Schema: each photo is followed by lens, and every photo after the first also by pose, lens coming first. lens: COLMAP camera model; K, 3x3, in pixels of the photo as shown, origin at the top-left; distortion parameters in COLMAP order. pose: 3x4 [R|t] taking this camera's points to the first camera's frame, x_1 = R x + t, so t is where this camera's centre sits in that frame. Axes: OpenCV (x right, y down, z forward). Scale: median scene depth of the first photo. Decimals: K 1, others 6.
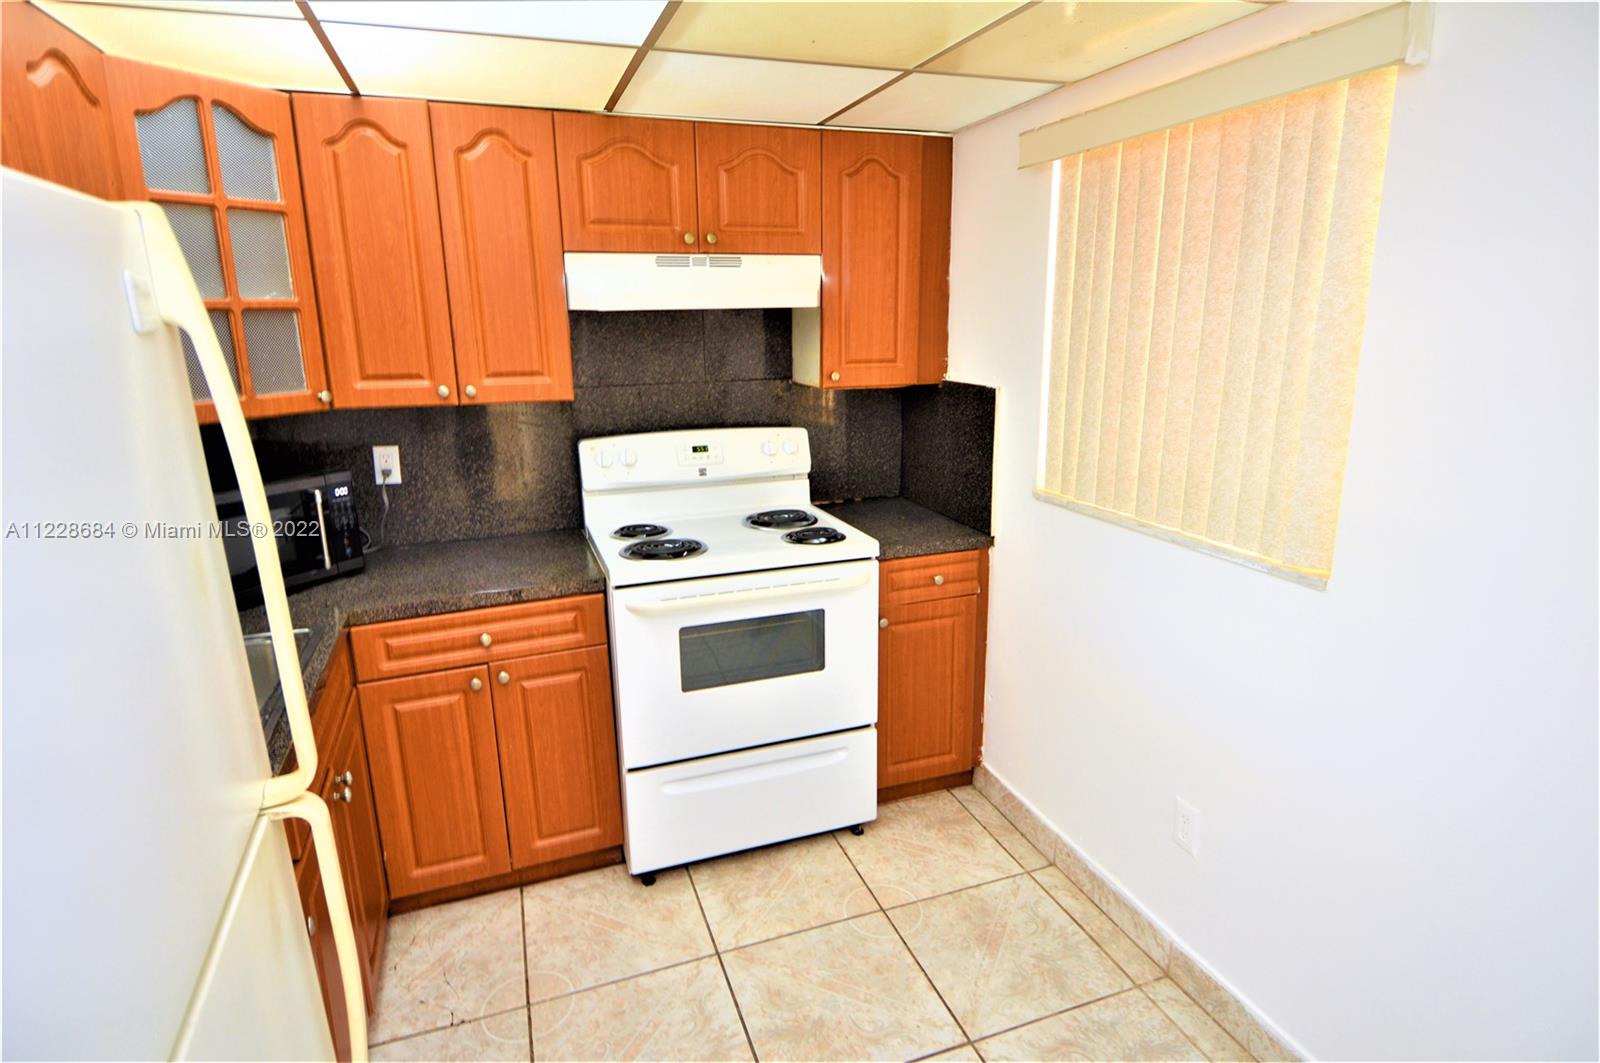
lens RADIAL K [[852.6, 0, 803.6], [0, 852.6, 523.0], [0, 0, 1]] dist [0.003280, -0.008453]
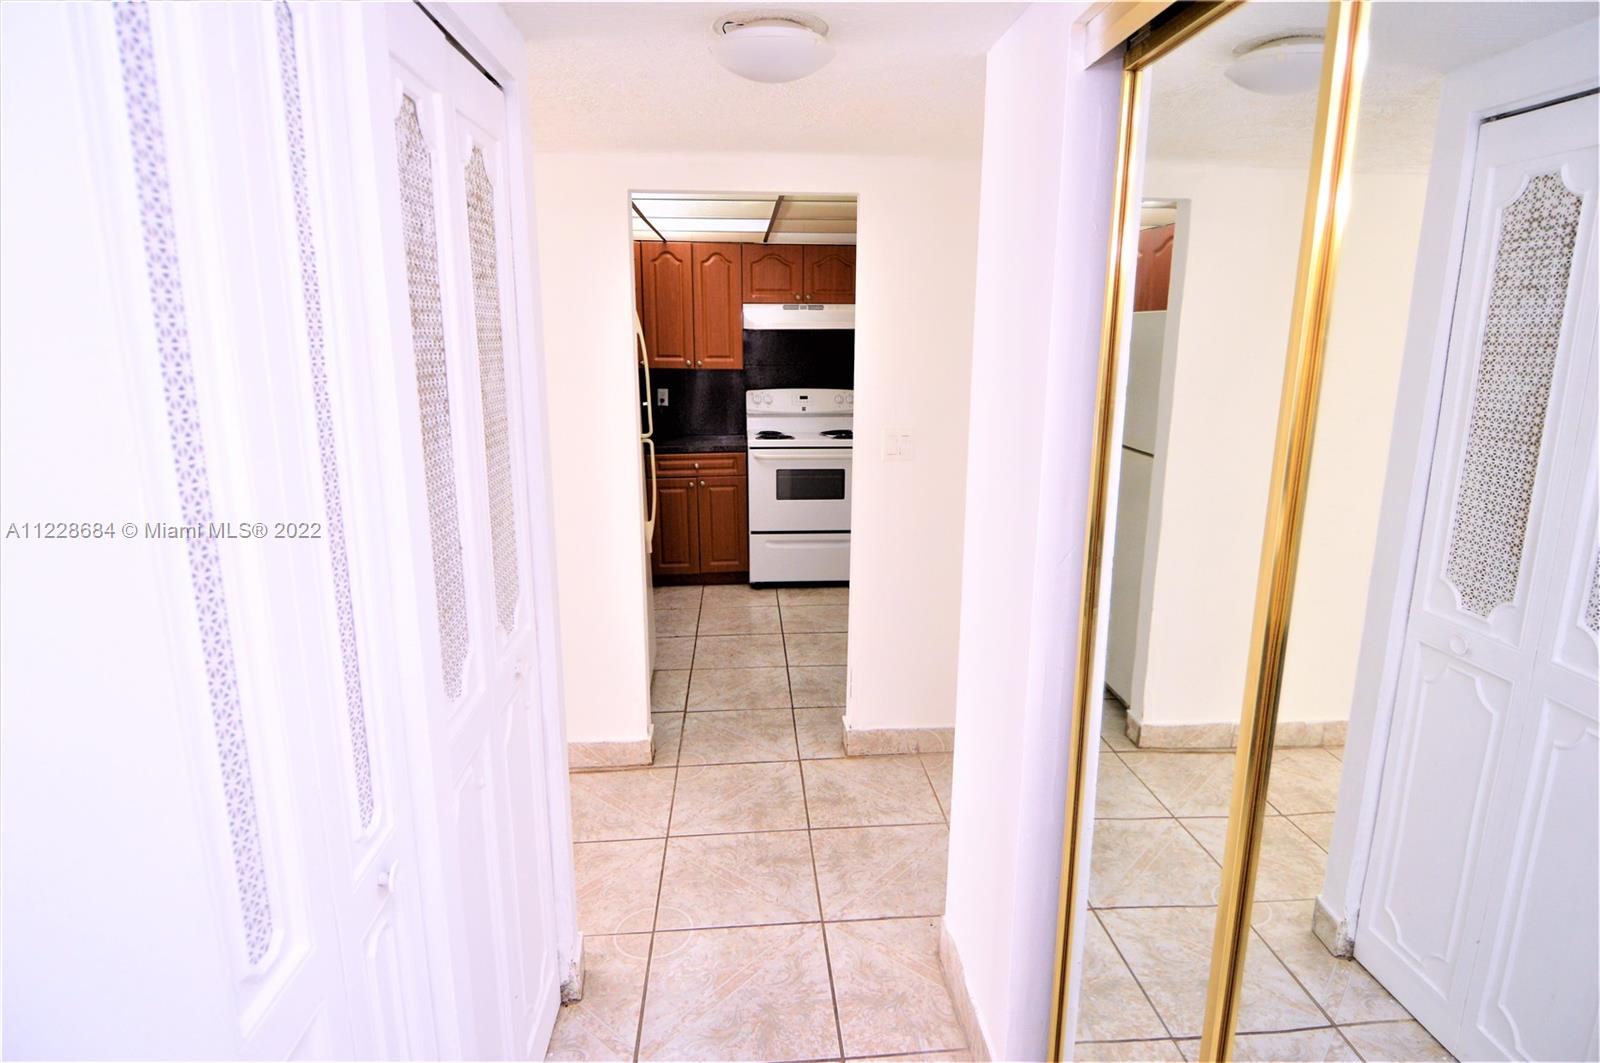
lens RADIAL K [[852.6, 0, 803.3], [0, 852.6, 532.5], [0, 0, 1]] dist [0.003280, -0.008453]
pose [[0.962272, 0.077011, -0.260964, 0.523542], [-0.079109, 0.996863, 0.002470, 0.277105], [0.260336, 0.018268, 0.965345, -1.160816]]
